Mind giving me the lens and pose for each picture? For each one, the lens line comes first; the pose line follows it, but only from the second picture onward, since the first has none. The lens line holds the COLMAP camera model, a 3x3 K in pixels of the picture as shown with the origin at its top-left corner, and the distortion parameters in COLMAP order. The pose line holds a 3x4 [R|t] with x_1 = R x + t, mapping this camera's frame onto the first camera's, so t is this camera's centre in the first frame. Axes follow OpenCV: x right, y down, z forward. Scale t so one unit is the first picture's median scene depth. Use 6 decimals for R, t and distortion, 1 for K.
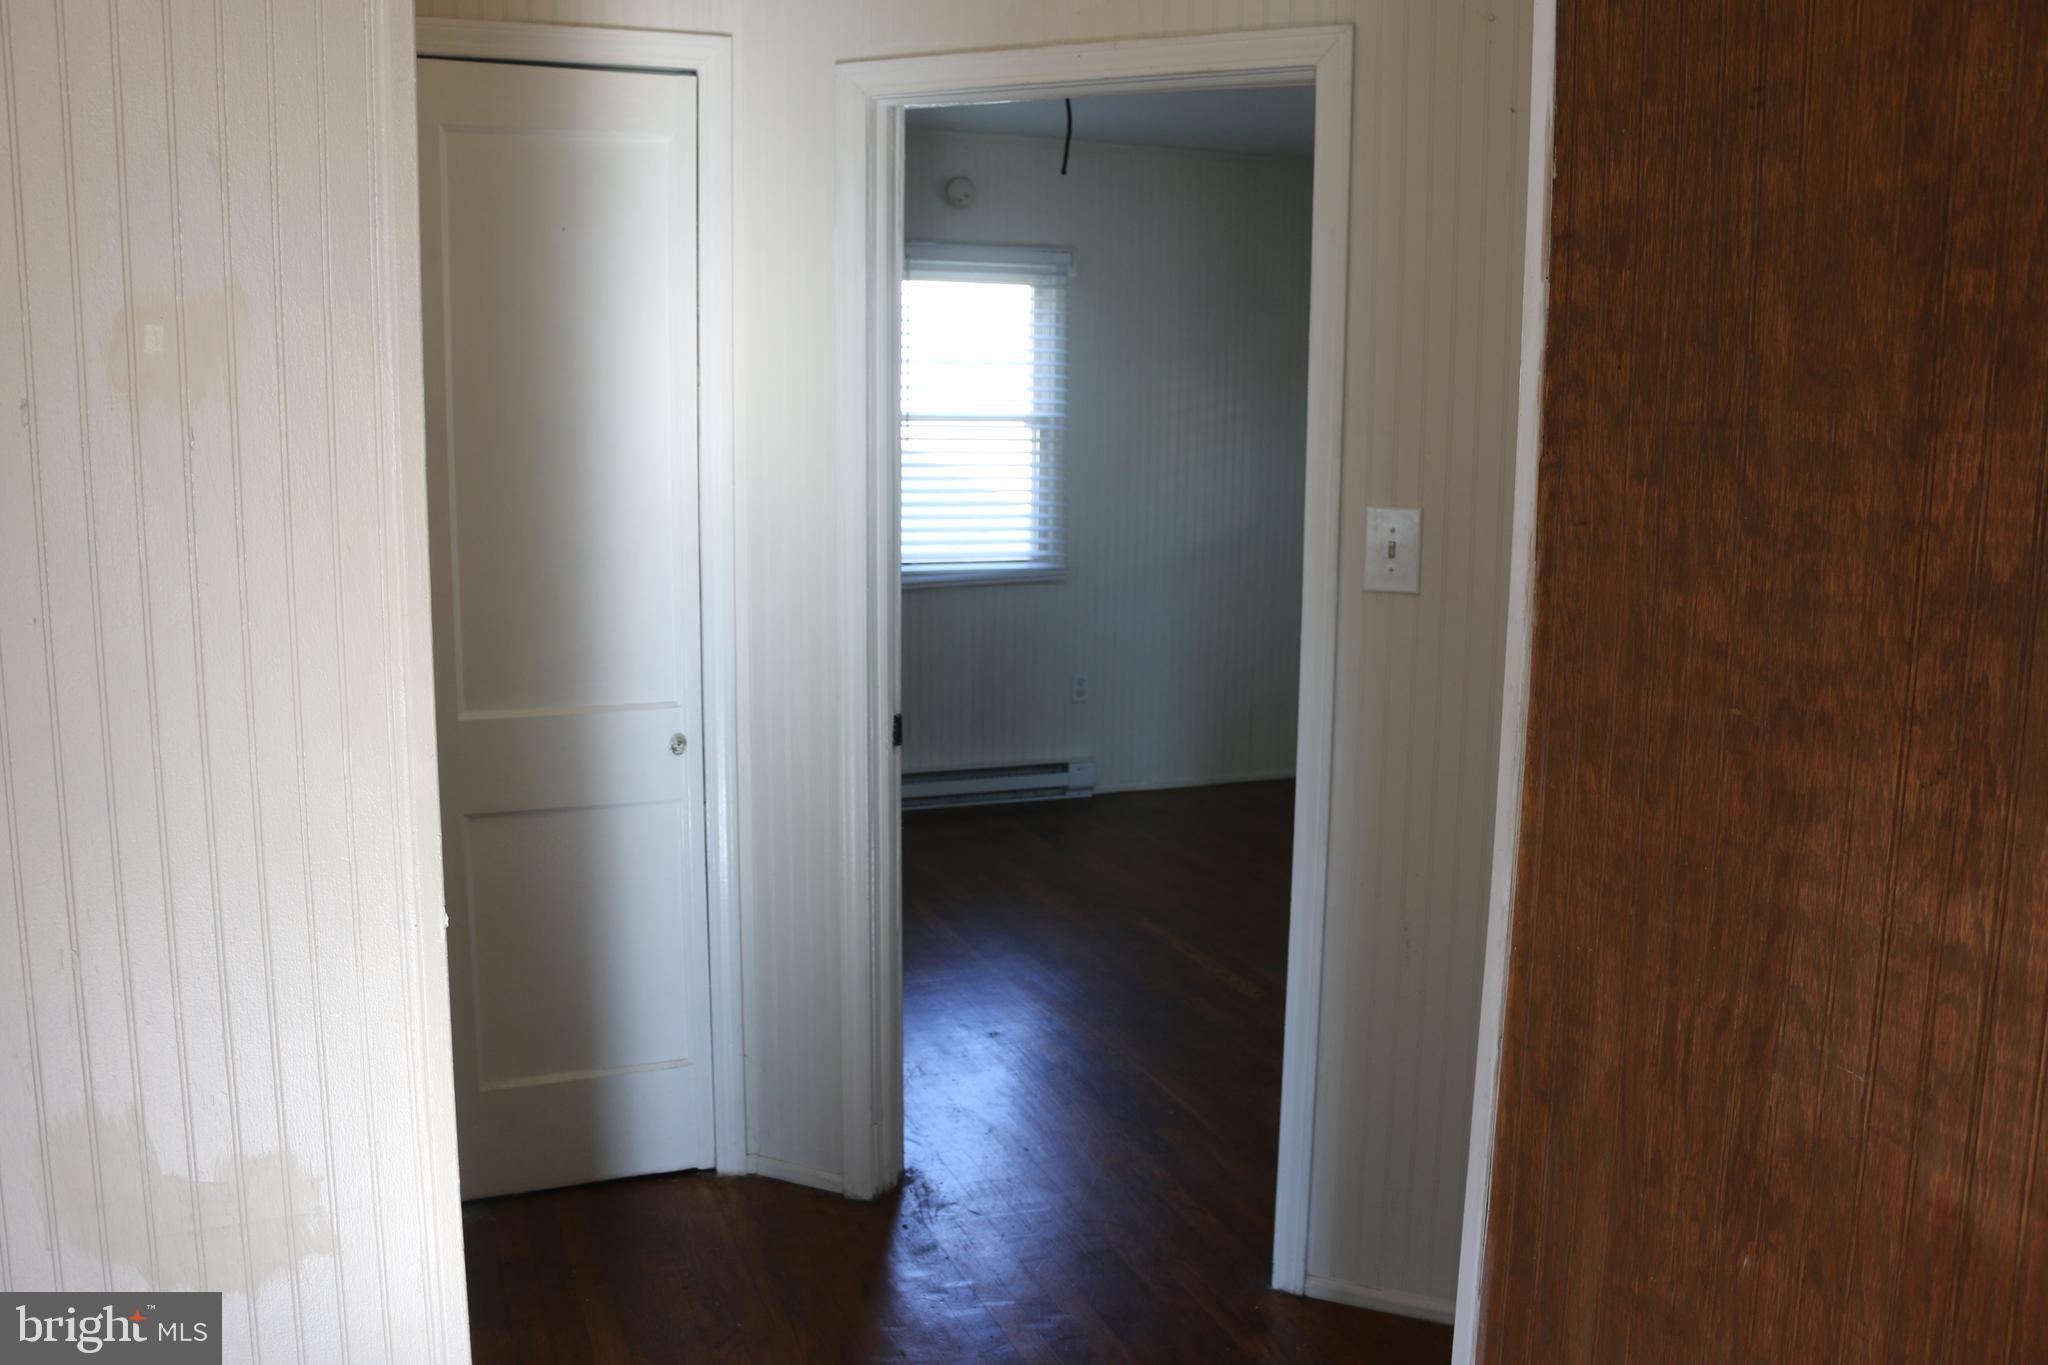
lens RADIAL K [[1684.0, 0, 1010.9], [0, 1684.0, 674.0], [0, 0, 1]] dist [-0.118049, 0.029970]
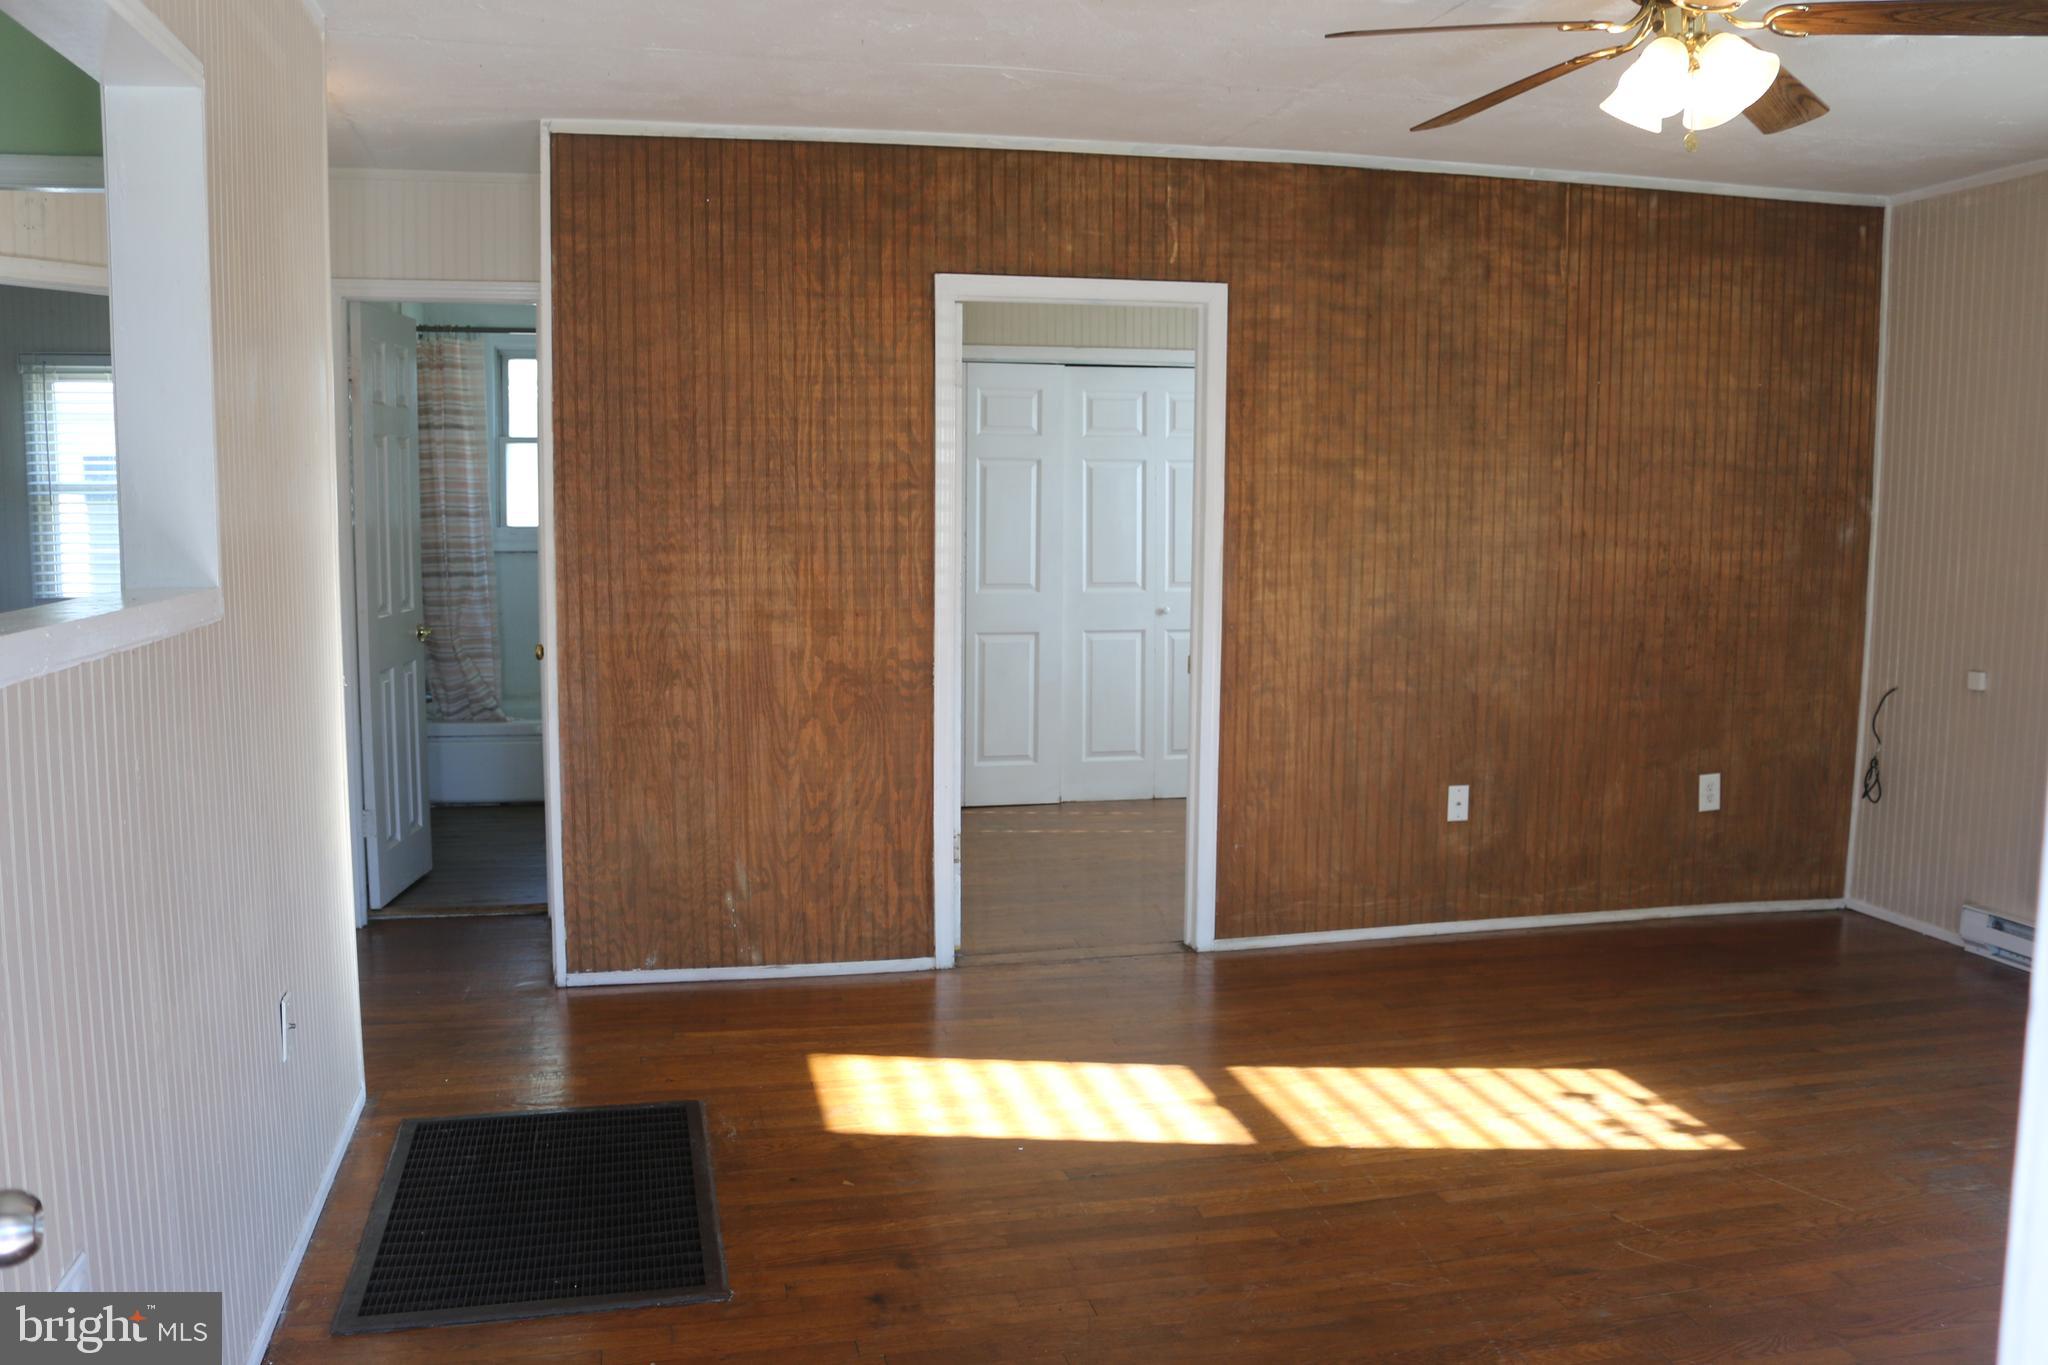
lens RADIAL K [[1683.6, 0, 1022.0], [0, 1683.6, 691.7], [0, 0, 1]] dist [-0.157257, 0.126470]
pose [[0.142429, -0.125330, 0.981838, -2.763810], [0.148427, 0.983439, 0.104003, 0.065402], [-0.978613, 0.130919, 0.158672, -0.365936]]
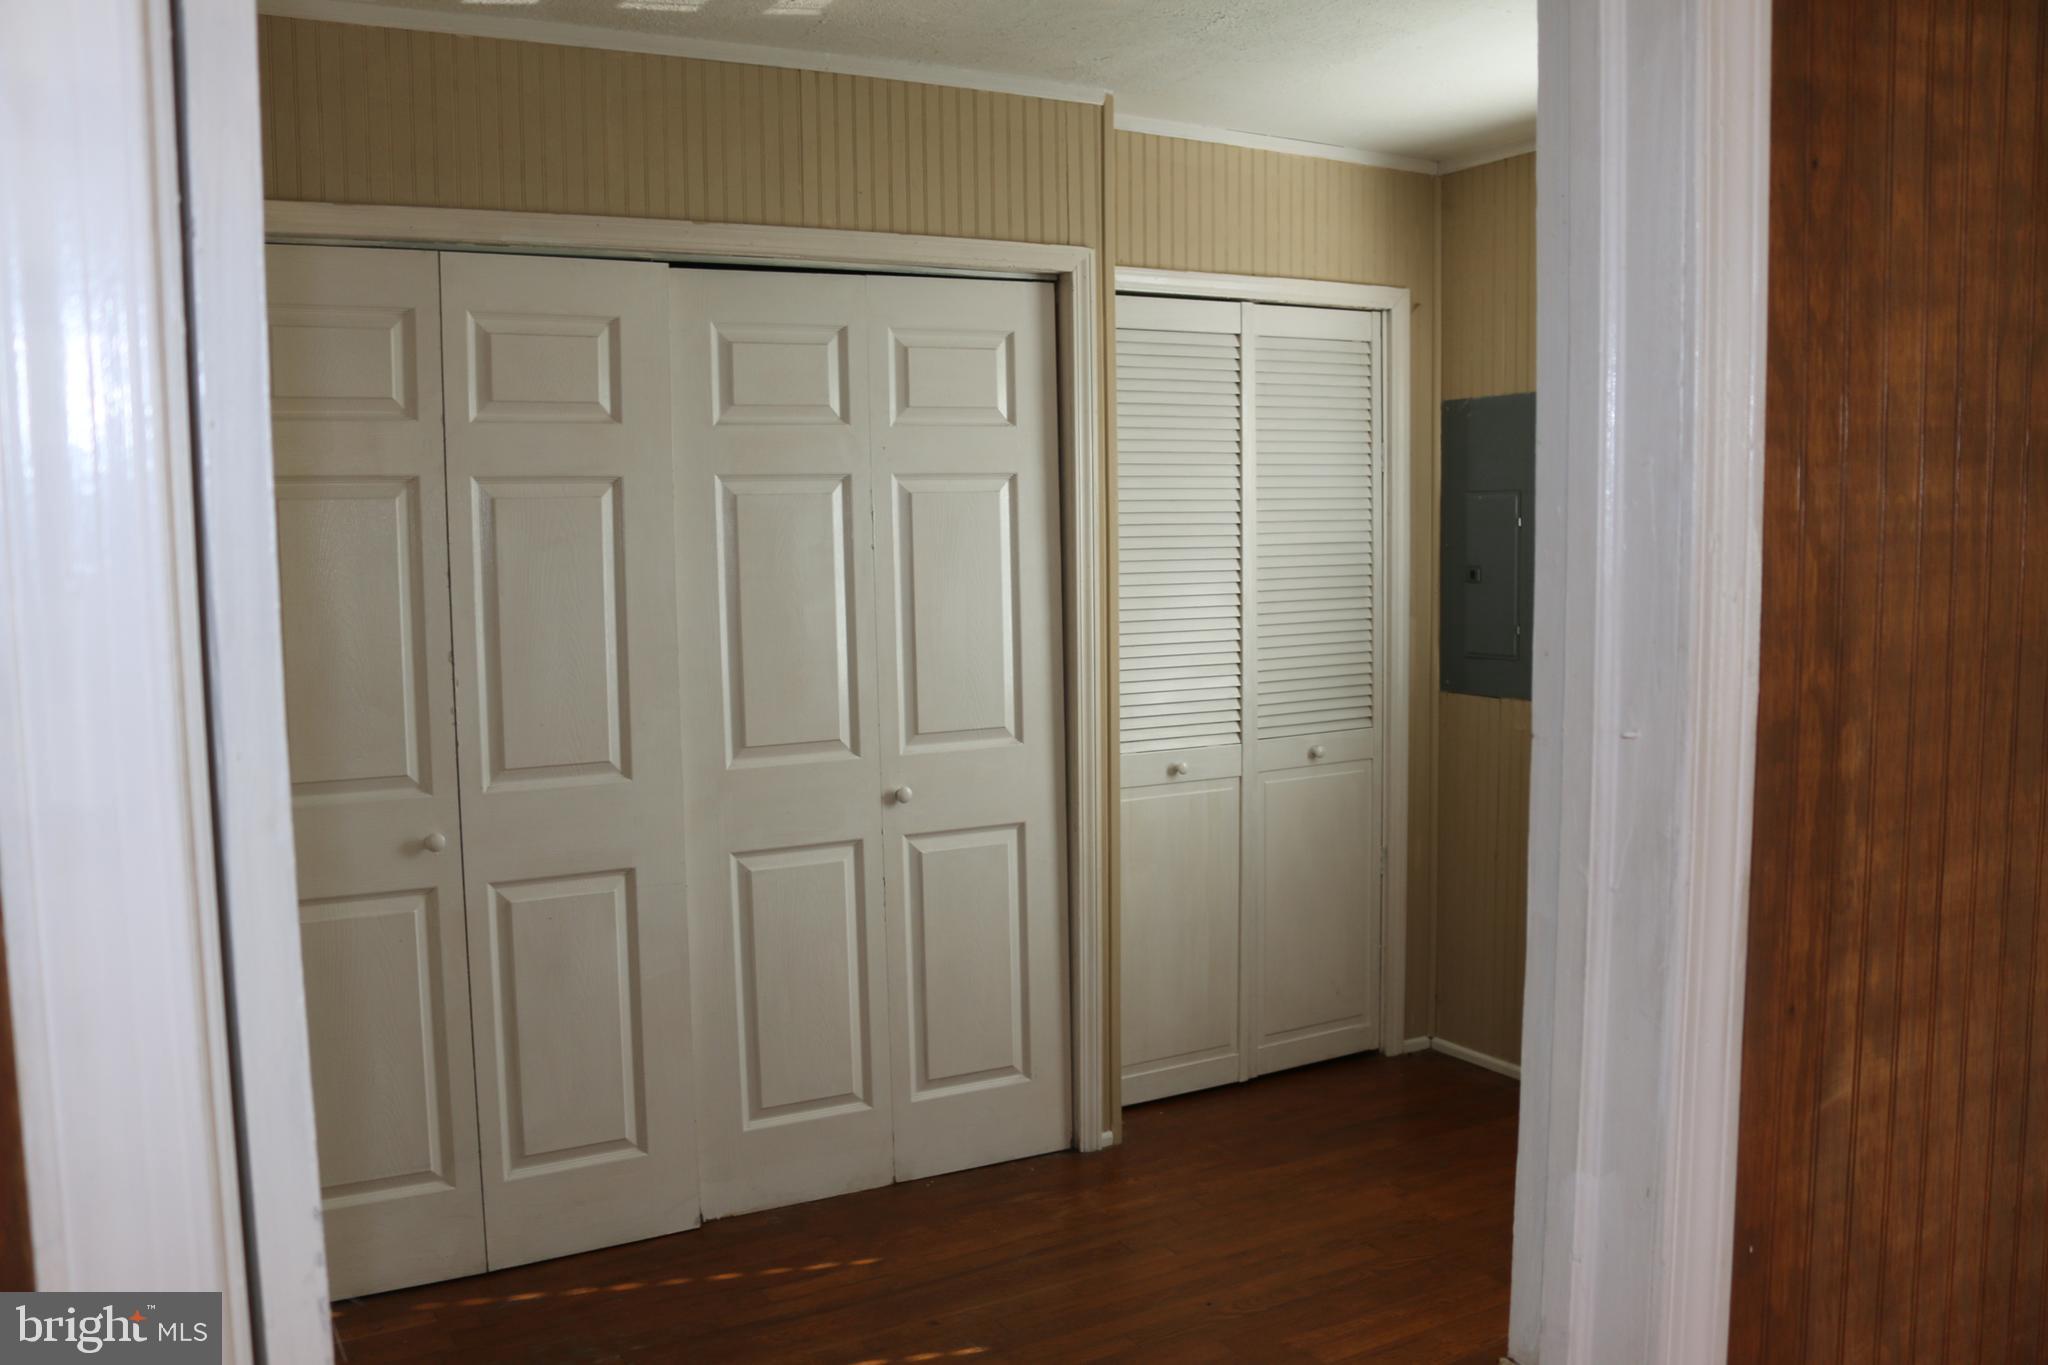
lens RADIAL K [[1683.6, 0, 1019.5], [0, 1683.6, 676.4], [0, 0, 1]] dist [-0.157257, 0.126470]
pose [[-0.133533, -0.102390, 0.985741, 0.183653], [0.164842, 0.978498, 0.123968, -0.020739], [-0.977239, 0.179046, -0.113784, 0.097279]]
